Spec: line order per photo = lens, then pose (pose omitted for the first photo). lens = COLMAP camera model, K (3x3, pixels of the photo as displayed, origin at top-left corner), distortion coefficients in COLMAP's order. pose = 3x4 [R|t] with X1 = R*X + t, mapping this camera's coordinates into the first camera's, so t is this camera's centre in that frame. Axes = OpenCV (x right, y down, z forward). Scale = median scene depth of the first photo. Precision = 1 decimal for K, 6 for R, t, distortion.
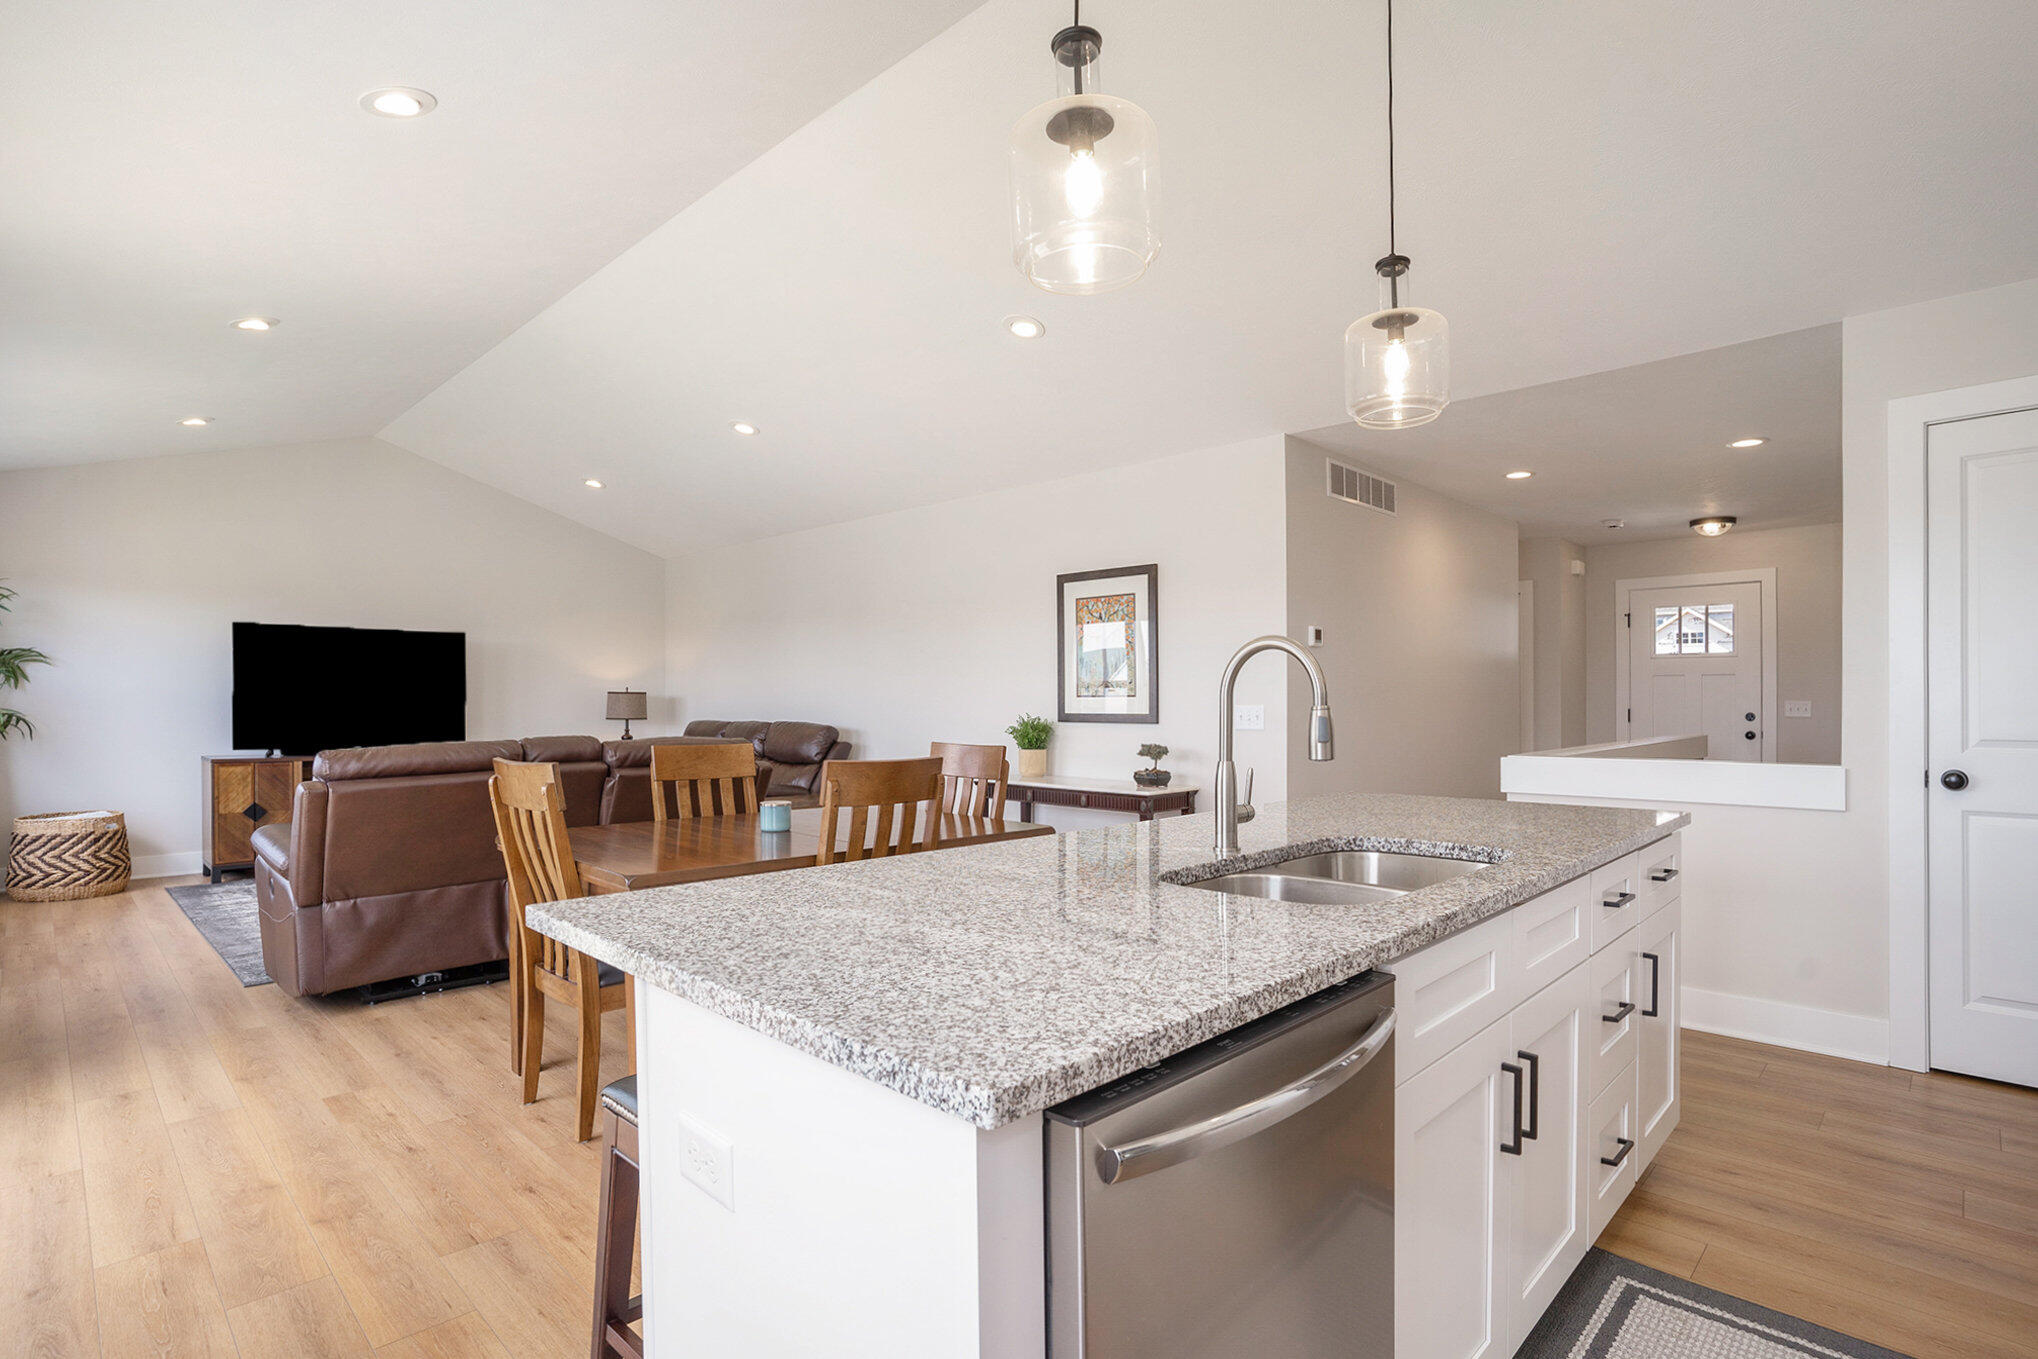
lens RADIAL K [[992.4, 0, 1020.3], [0, 992.4, 705.2], [0, 0, 1]] dist [-0.021424, 0.000439]
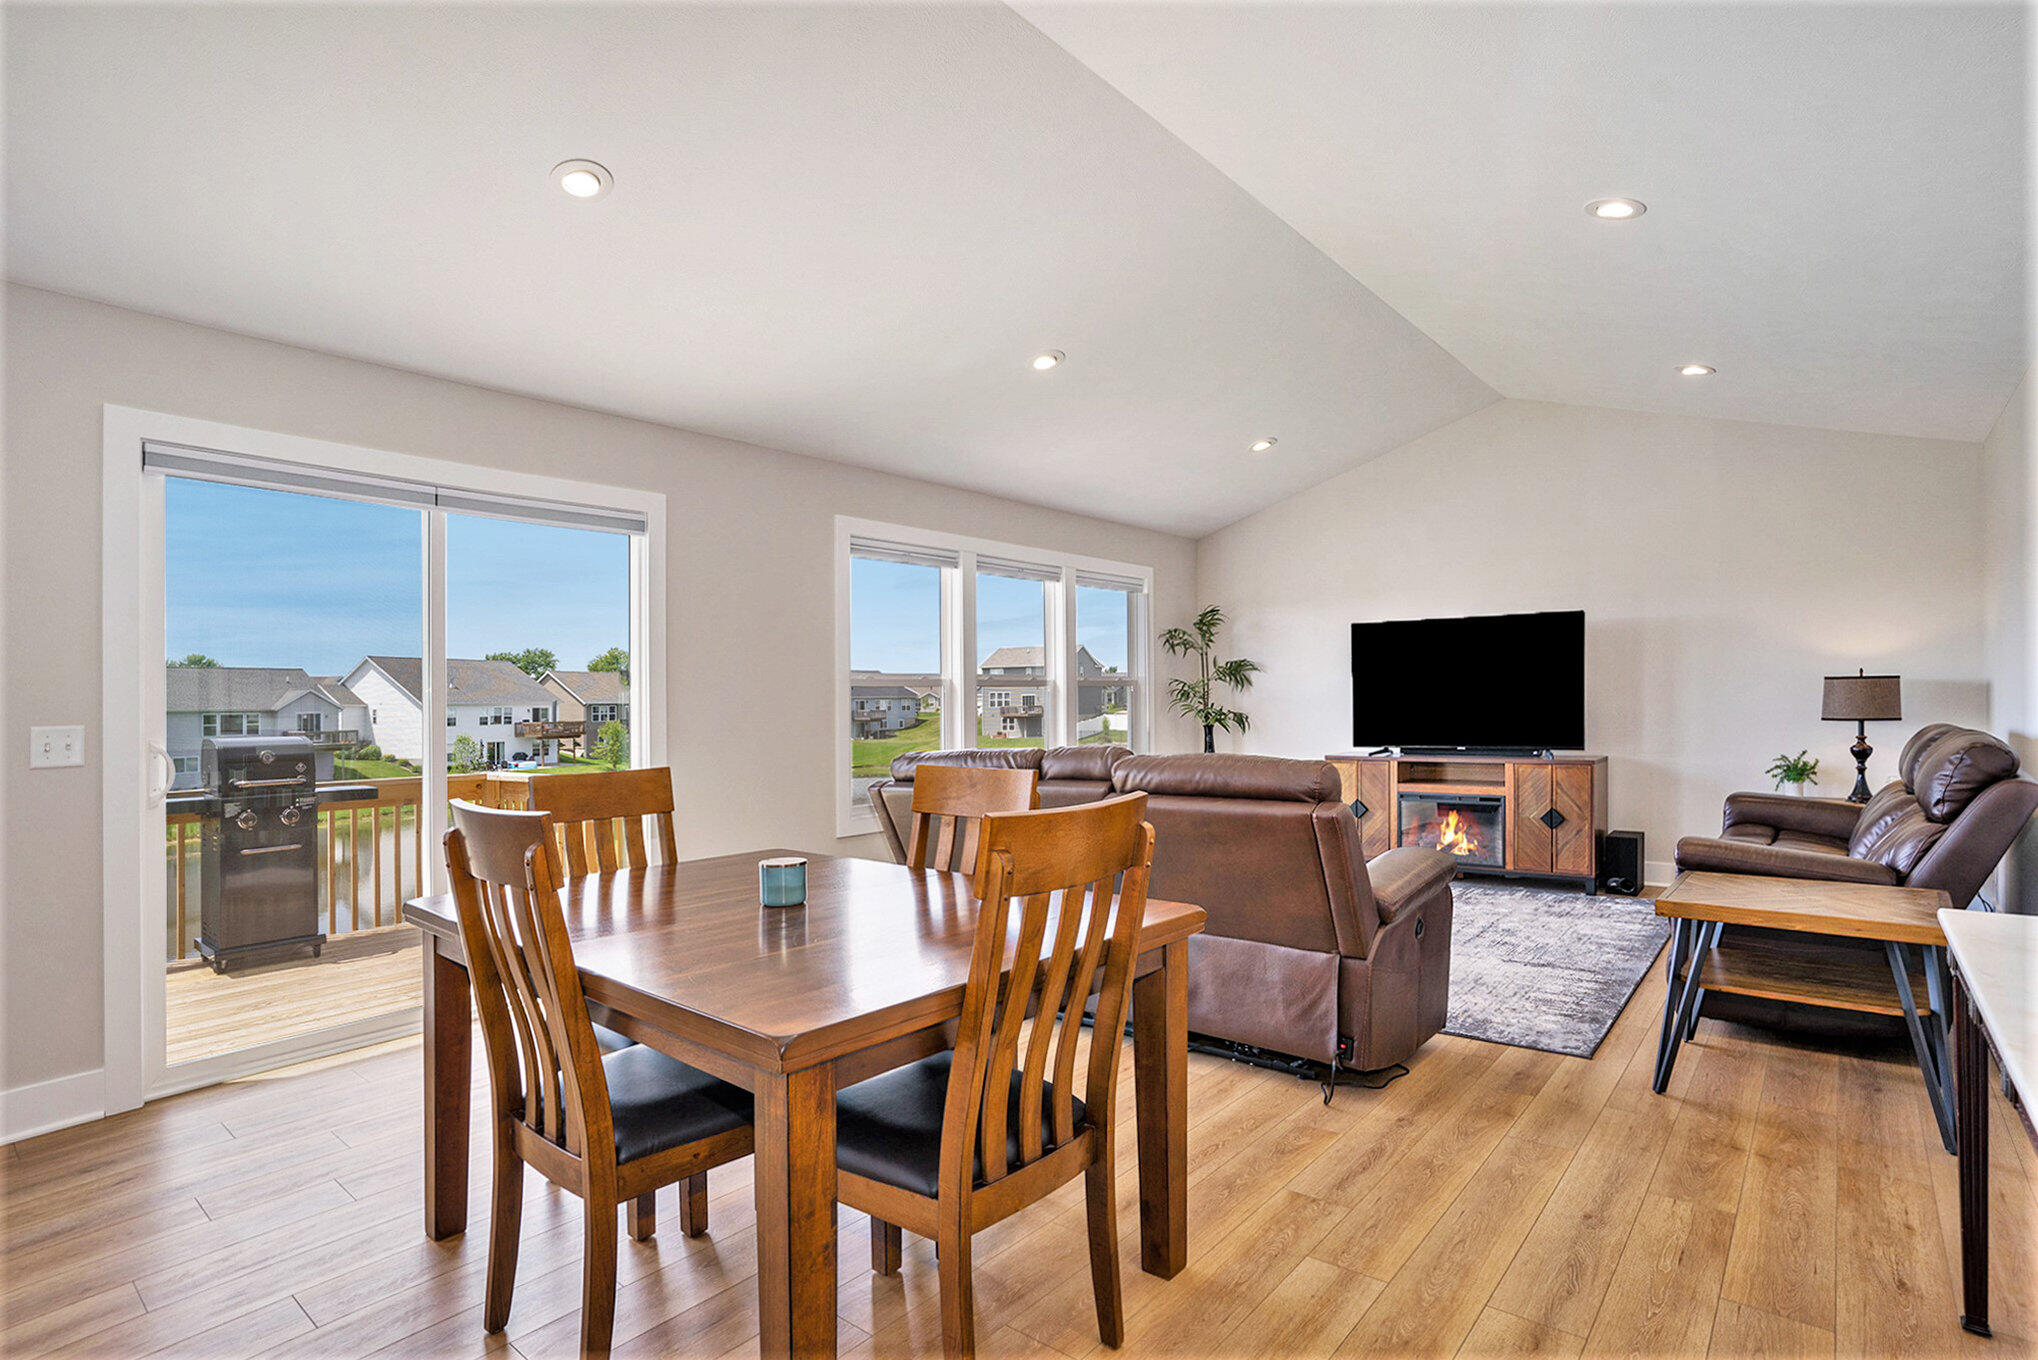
lens RADIAL K [[992.4, 0, 1020.3], [0, 992.4, 705.7], [0, 0, 1]] dist [-0.021424, 0.000439]
pose [[0.059230, -0.007752, -0.998214, 0.252256], [0.000297, 0.999970, -0.007748, 0.011376], [0.998244, 0.000162, 0.059231, 0.682556]]
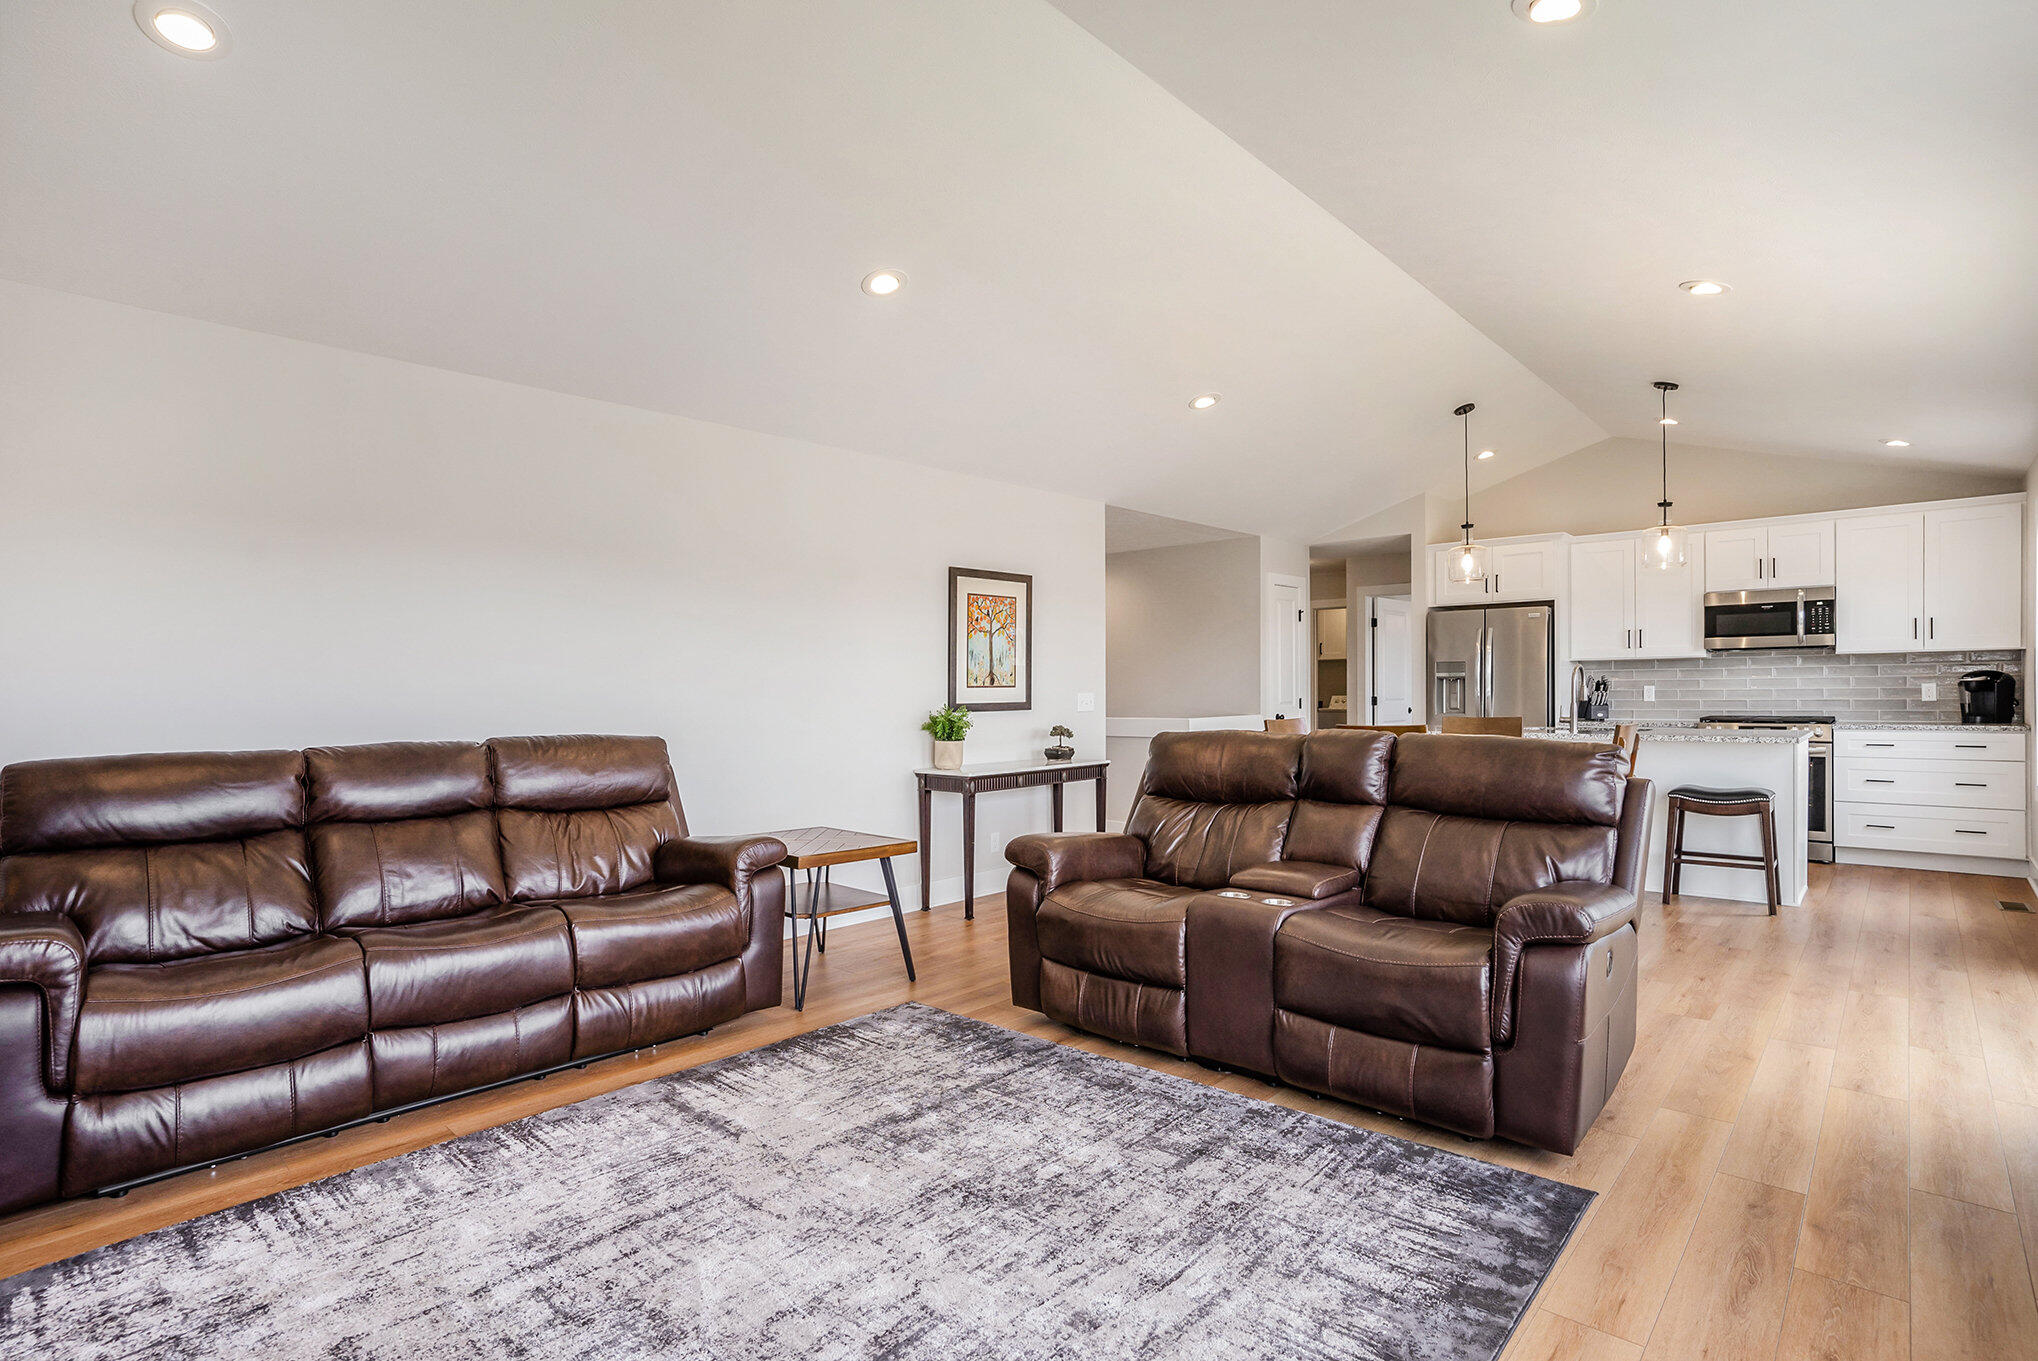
lens RADIAL K [[991.3, 0, 1019.0], [0, 991.3, 680.5], [0, 0, 1]] dist [-0.032434, -0.000215]
pose [[-0.032589, 0.009850, 0.999420, -0.982730], [0.023554, 0.999681, -0.009084, -0.005504], [-0.999191, 0.023245, -0.032810, 0.984836]]
